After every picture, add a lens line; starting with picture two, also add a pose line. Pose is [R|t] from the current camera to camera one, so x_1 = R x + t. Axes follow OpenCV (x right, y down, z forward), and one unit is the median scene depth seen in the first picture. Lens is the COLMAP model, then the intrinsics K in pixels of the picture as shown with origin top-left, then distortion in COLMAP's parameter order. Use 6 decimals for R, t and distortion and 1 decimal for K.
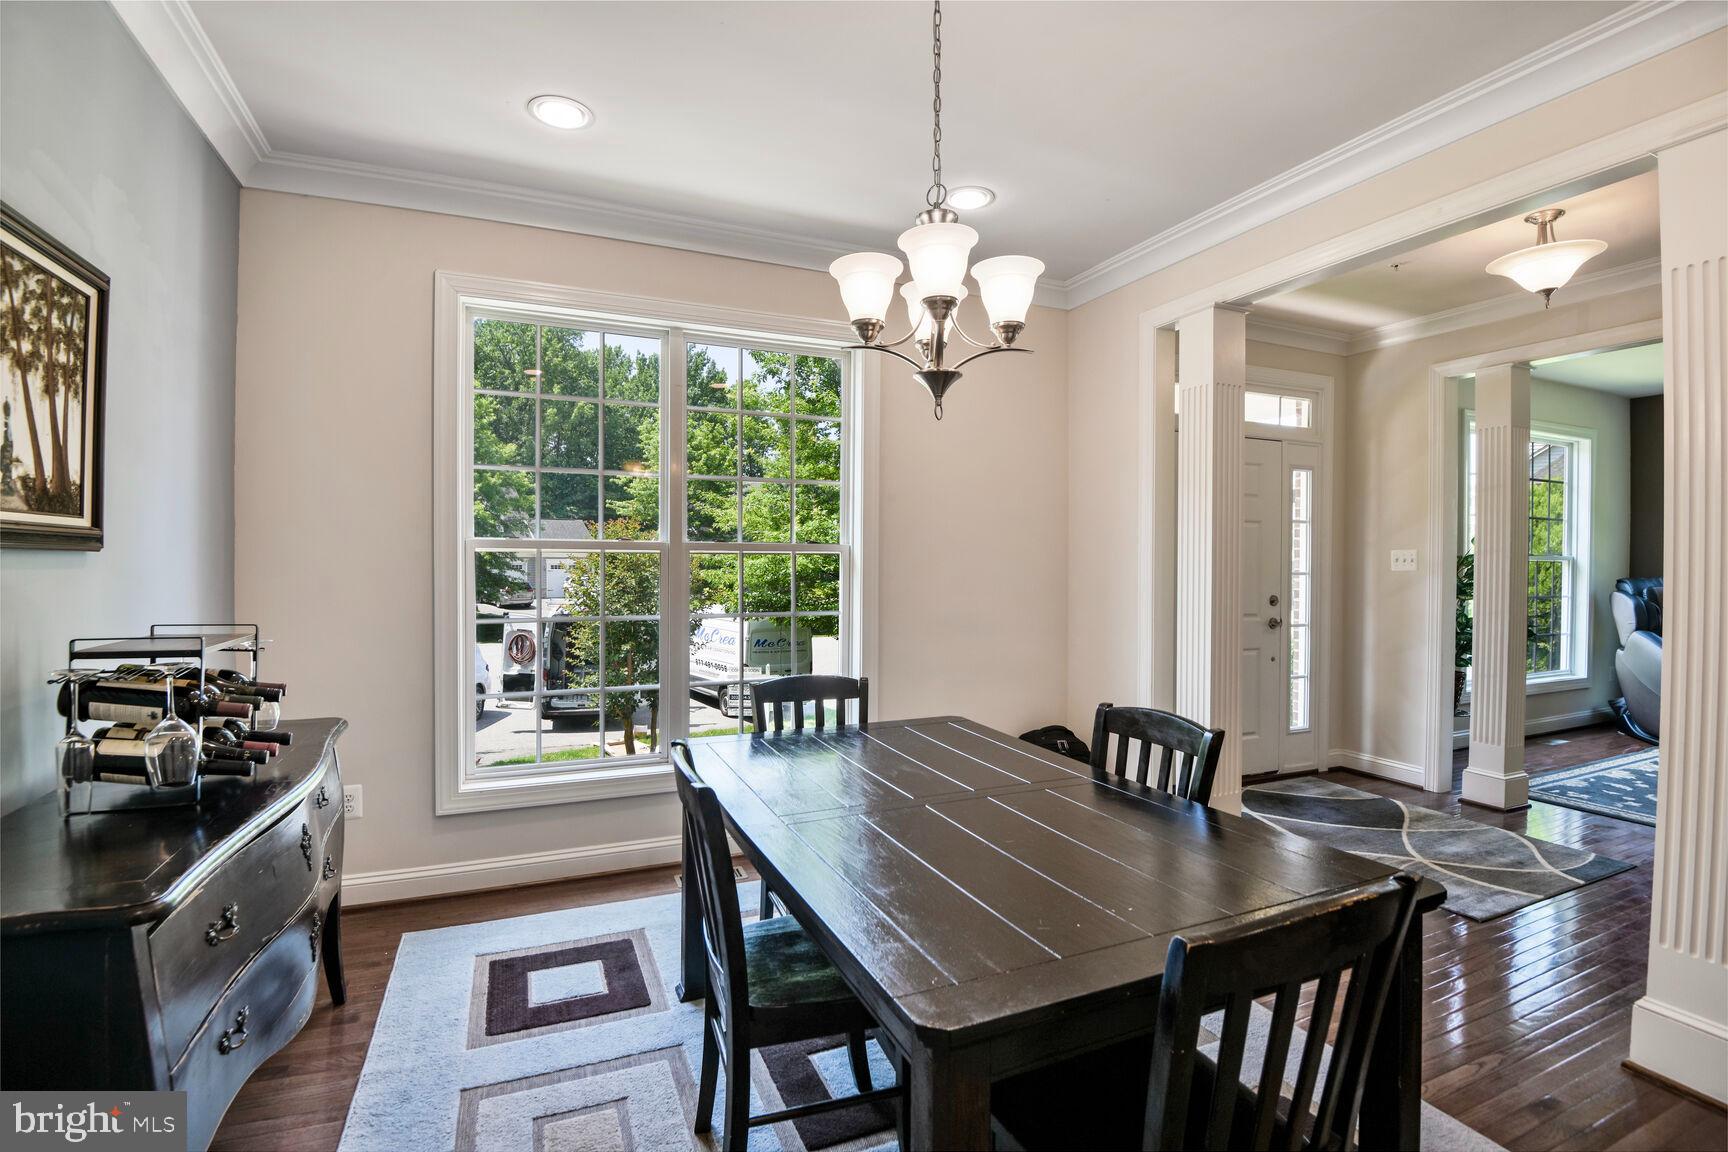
lens RADIAL K [[810.1, 0, 869.0], [0, 810.1, 572.2], [0, 0, 1]] dist [-0.001237, -0.019982]
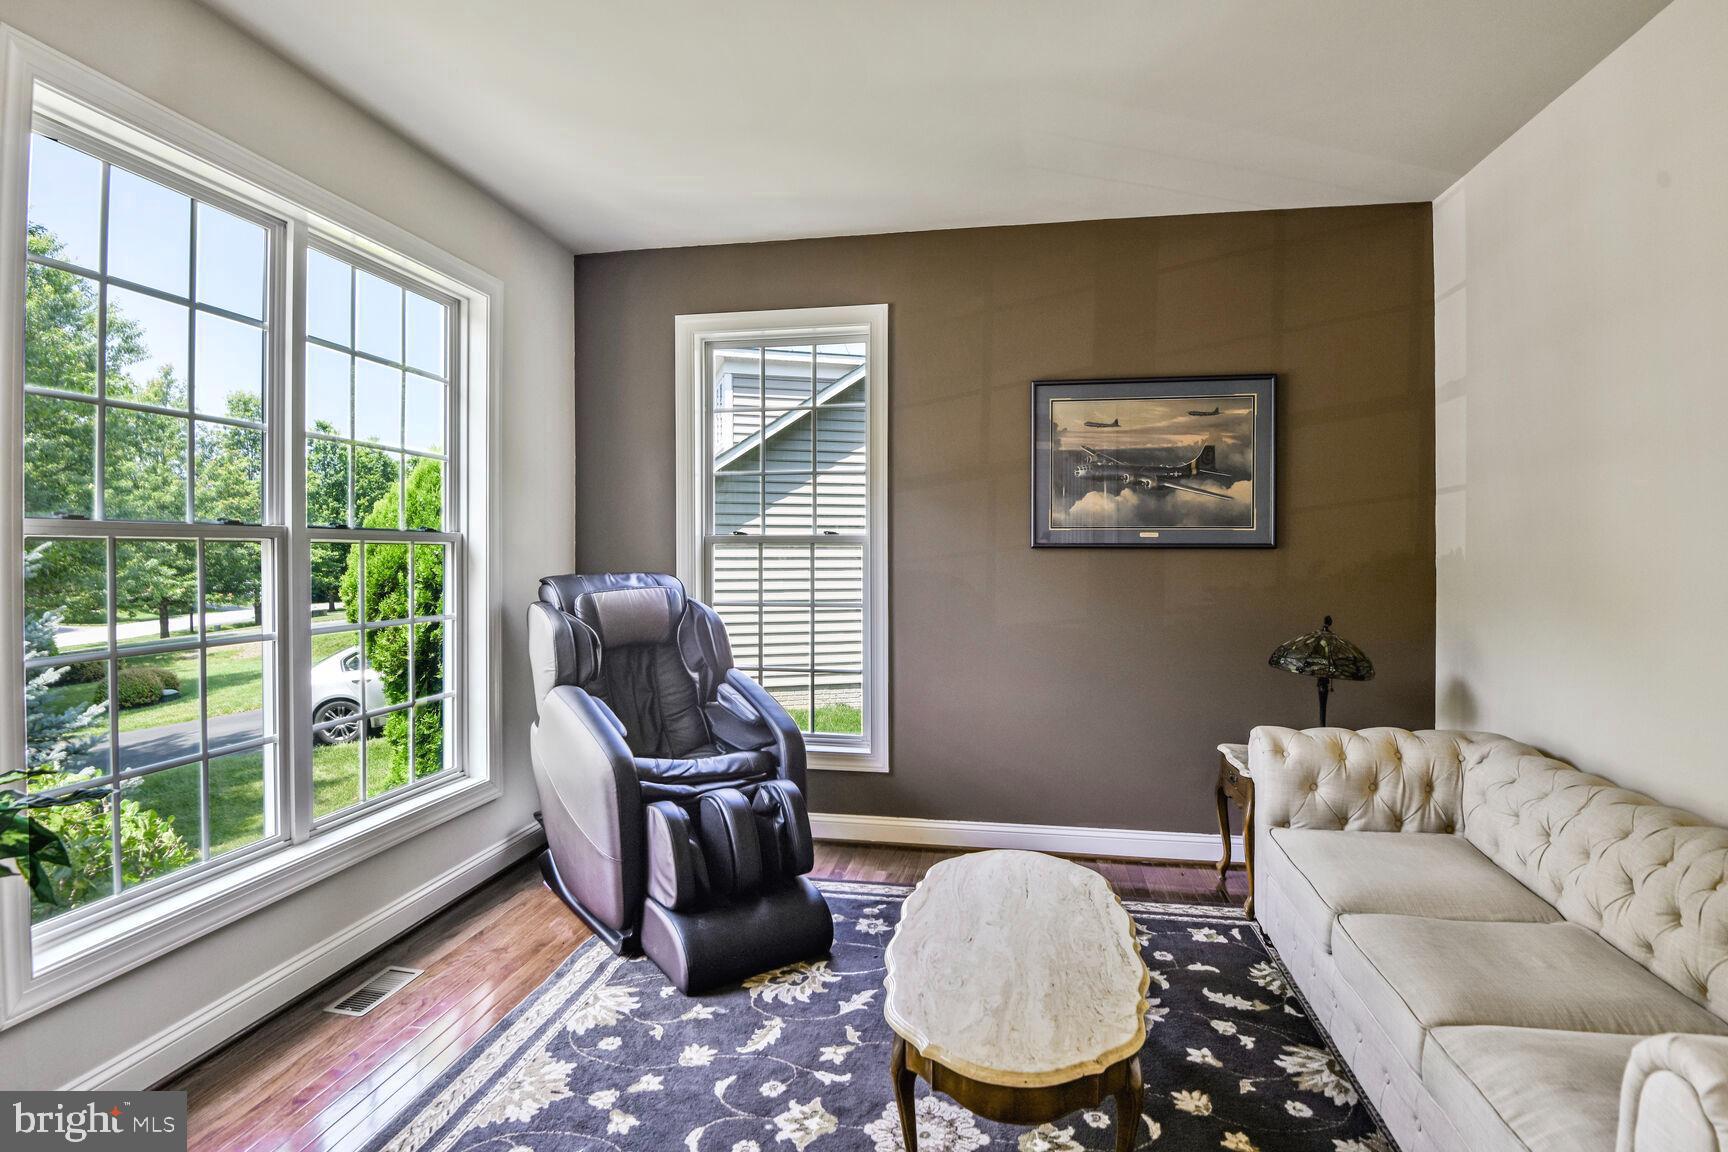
lens RADIAL K [[810.1, 0, 869.0], [0, 810.1, 572.2], [0, 0, 1]] dist [-0.001237, -0.019982]
pose [[0.558660, -0.012506, 0.829303, 0.639044], [0.014538, 0.999880, 0.005285, 0.004705], [-0.829270, 0.009104, 0.558775, 0.545918]]
